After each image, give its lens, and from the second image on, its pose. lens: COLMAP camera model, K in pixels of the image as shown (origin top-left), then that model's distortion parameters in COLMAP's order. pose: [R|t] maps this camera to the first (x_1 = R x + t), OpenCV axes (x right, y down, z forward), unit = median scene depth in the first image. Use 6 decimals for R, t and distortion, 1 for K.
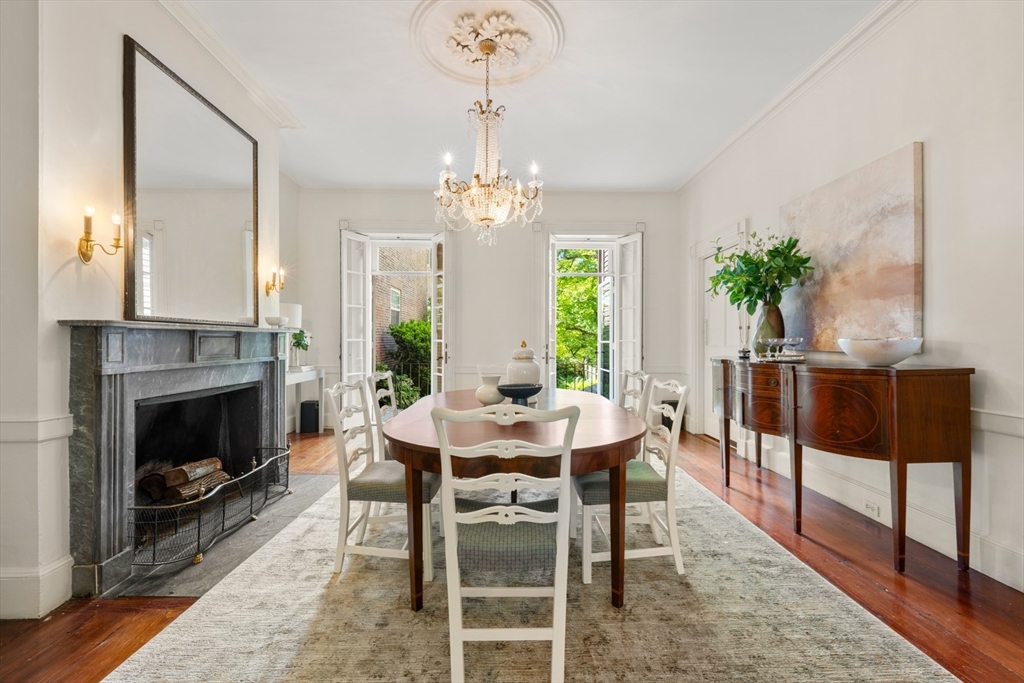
lens RADIAL K [[434.6, 0, 510.8], [0, 434.6, 338.5], [0, 0, 1]] dist [-0.000048, 0.000033]
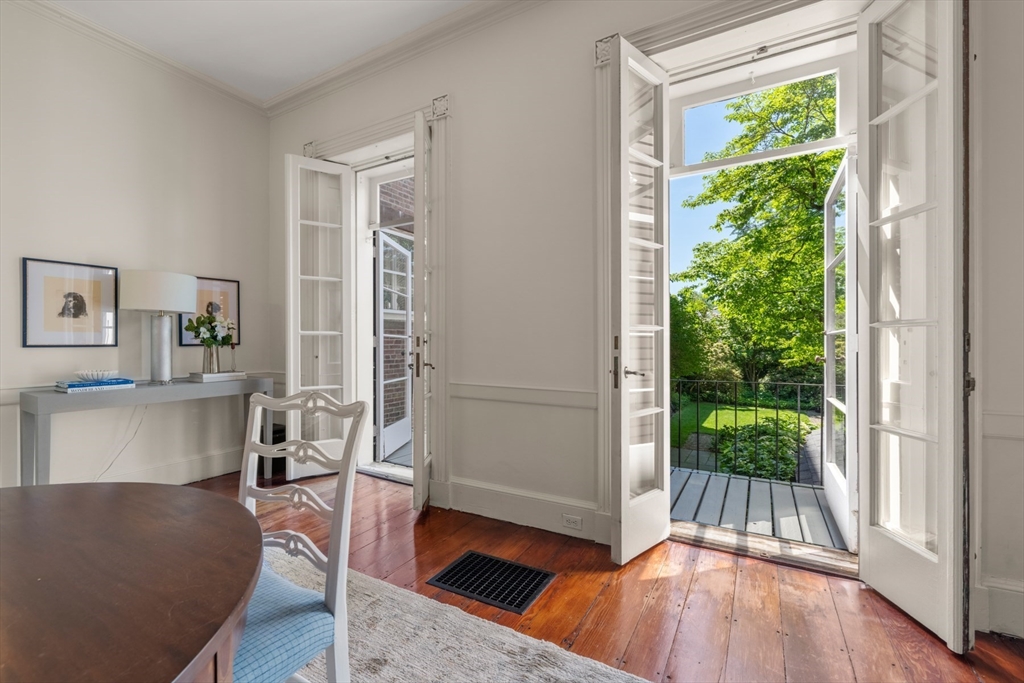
lens RADIAL K [[434.6, 0, 510.8], [0, 434.6, 338.5], [0, 0, 1]] dist [-0.000048, 0.000033]
pose [[0.853996, -0.006628, -0.520237, 0.367659], [0.003688, 0.999971, -0.006685, 0.031929], [0.520266, 0.003790, 0.853996, 1.140387]]
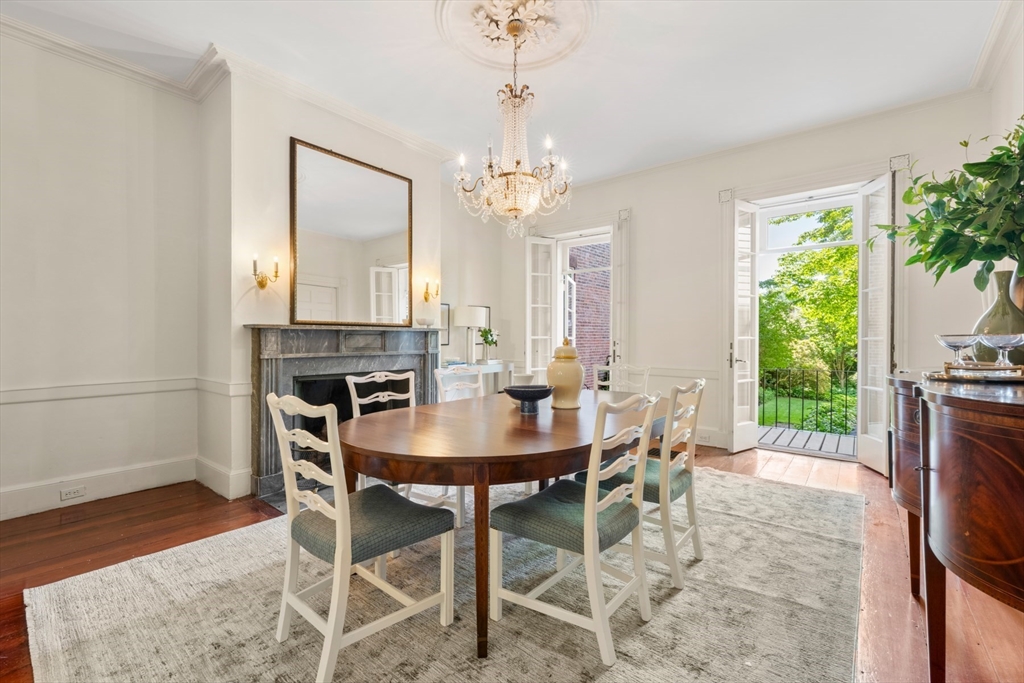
lens RADIAL K [[434.6, 0, 510.8], [0, 434.6, 338.5], [0, 0, 1]] dist [-0.000048, 0.000033]
pose [[0.761928, 0.002880, -0.647655, 0.525124], [0.000615, 0.999986, 0.005170, 0.001804], [0.647662, -0.004338, 0.761916, 0.254329]]
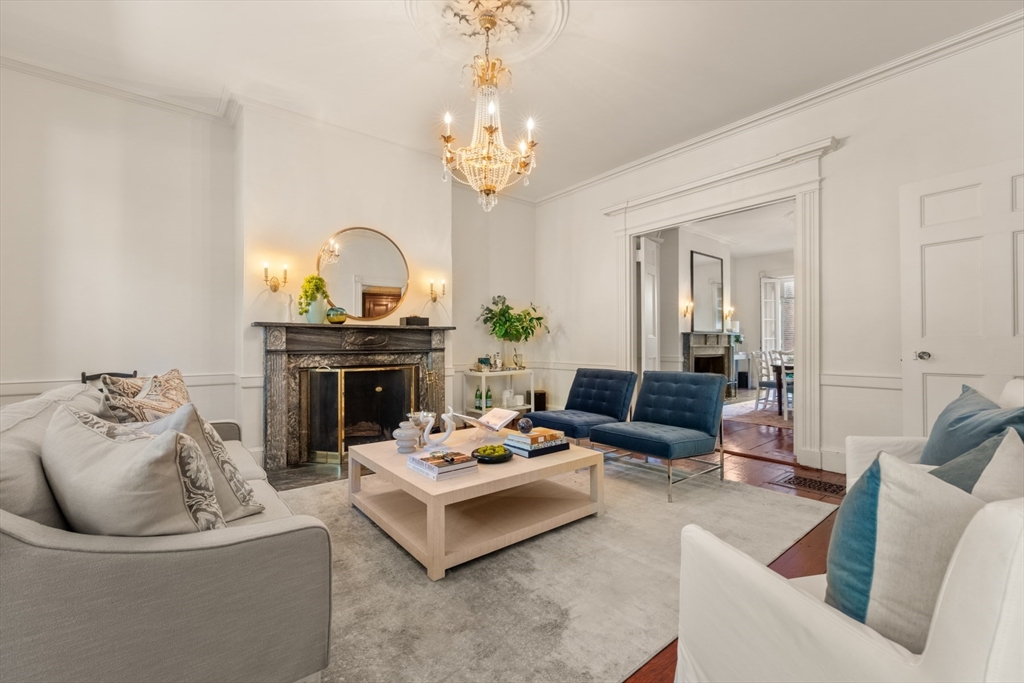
lens RADIAL K [[434.6, 0, 510.8], [0, 434.6, 338.5], [0, 0, 1]] dist [-0.000048, 0.000033]
pose [[0.613498, -0.005201, -0.789679, 0.744147], [-0.000699, 0.999974, -0.007129, 0.028932], [0.789696, 0.004926, 0.613479, -1.732774]]
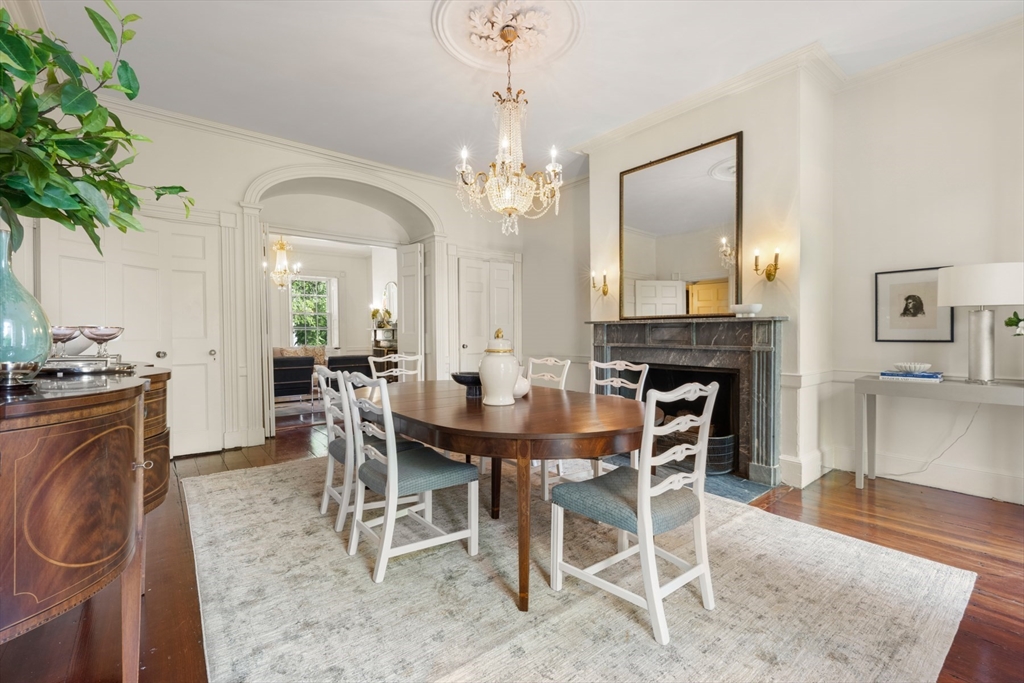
lens RADIAL K [[434.6, 0, 510.8], [0, 434.6, 338.5], [0, 0, 1]] dist [-0.000048, 0.000033]
pose [[-0.788201, 0.011355, -0.615313, 0.532185], [0.006485, 0.999927, 0.010147, 0.014086], [0.615384, 0.004007, -0.788217, 1.689329]]
